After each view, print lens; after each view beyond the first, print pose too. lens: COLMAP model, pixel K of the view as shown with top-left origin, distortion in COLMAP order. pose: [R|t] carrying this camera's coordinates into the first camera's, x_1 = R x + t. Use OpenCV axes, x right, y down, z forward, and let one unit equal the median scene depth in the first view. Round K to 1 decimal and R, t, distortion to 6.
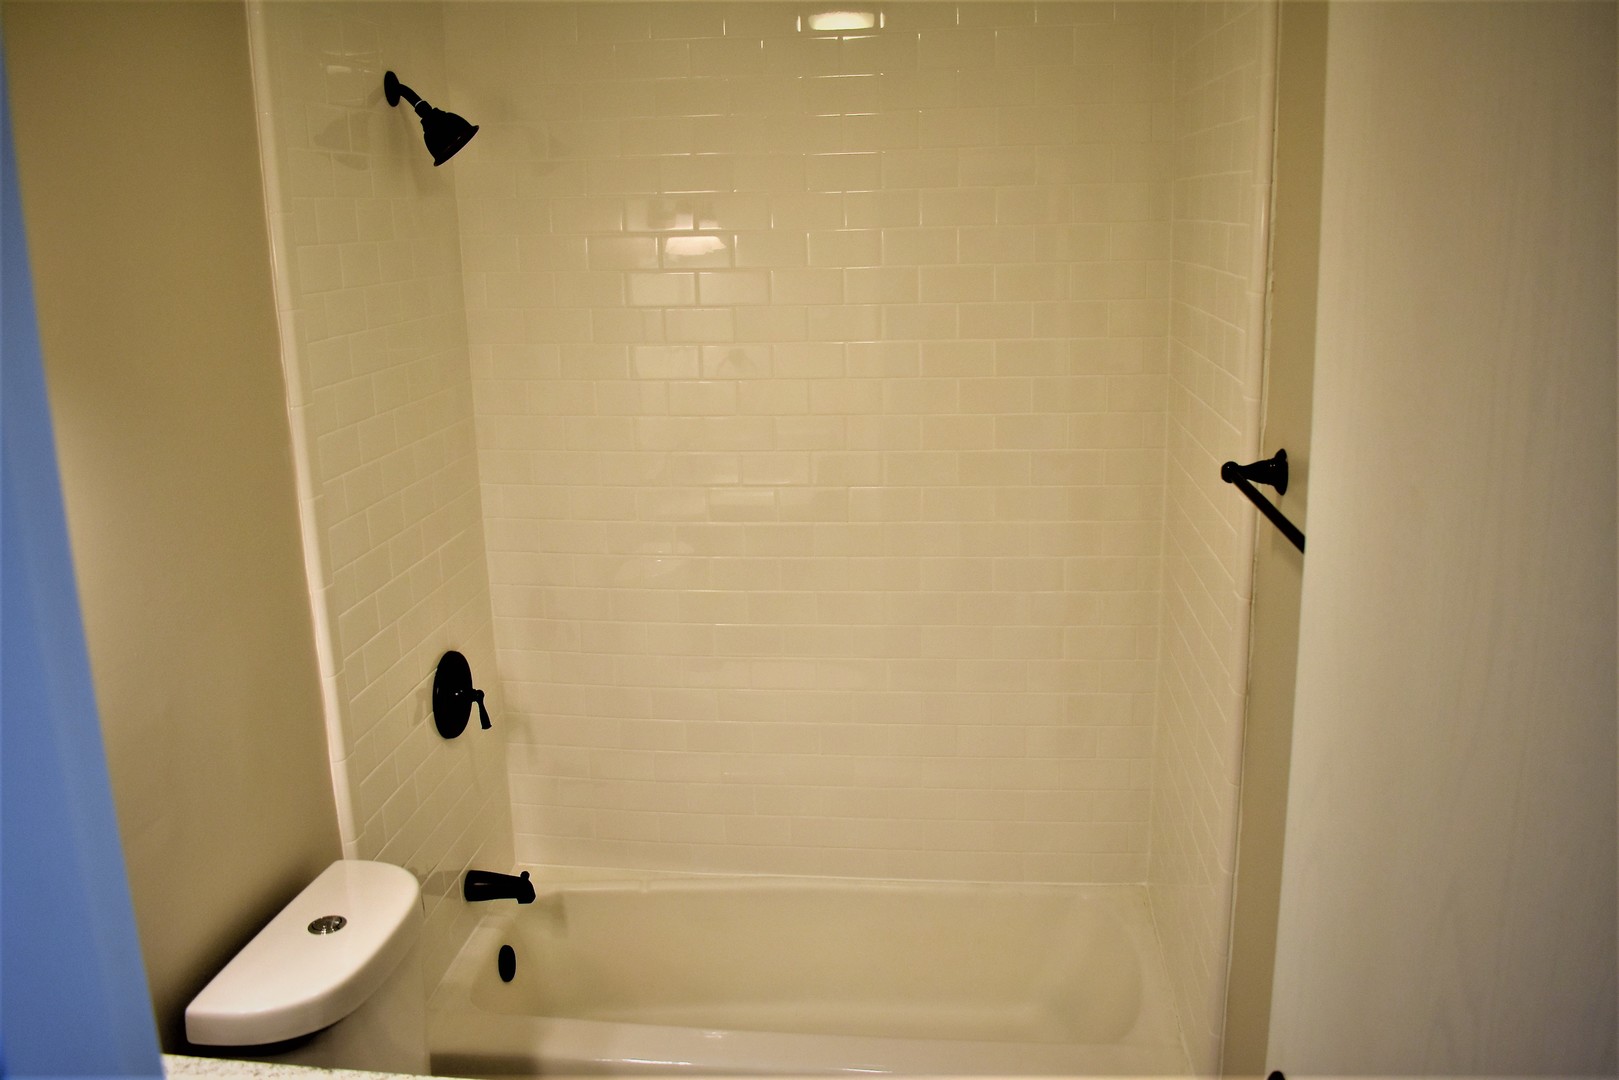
lens RADIAL K [[1264.1, 0, 809.5], [0, 1264.1, 540.0], [0, 0, 1]] dist [-0.096559, 0.016630]
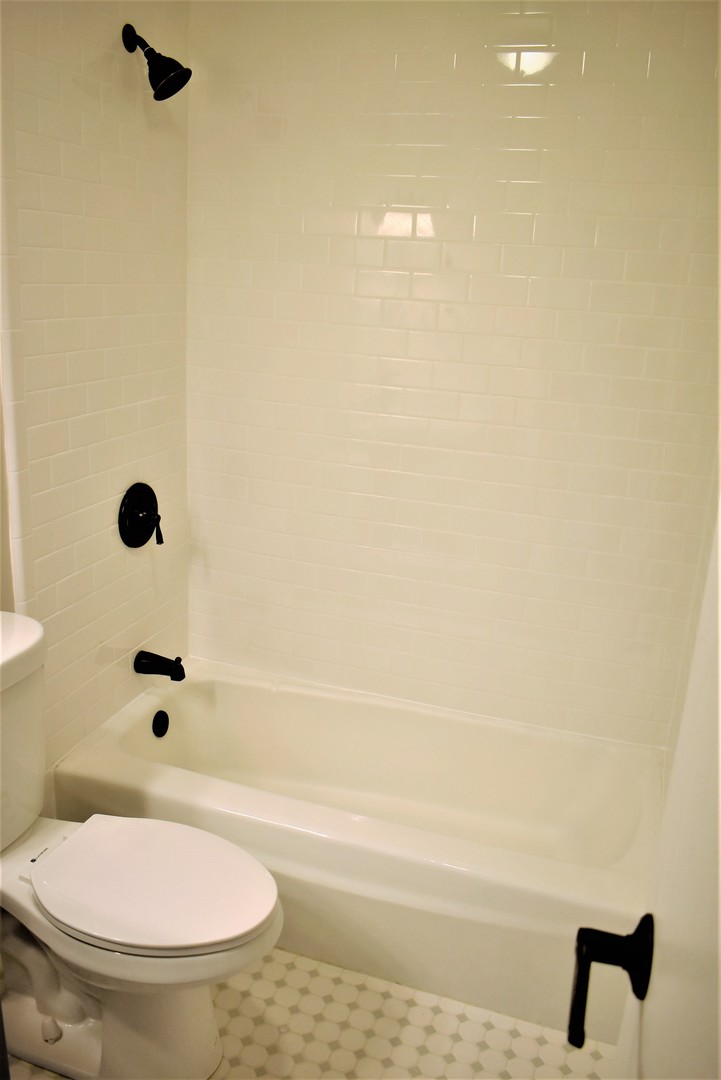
lens RADIAL K [[865.5, 0, 360.5], [0, 865.5, 540.0], [0, 0, 1]] dist [-0.081278, 0.001855]
pose [[0.974440, 0.131726, -0.181975, 0.109745], [-0.122552, 0.990597, 0.060820, 0.063421], [0.188275, -0.036964, 0.981420, 0.145611]]
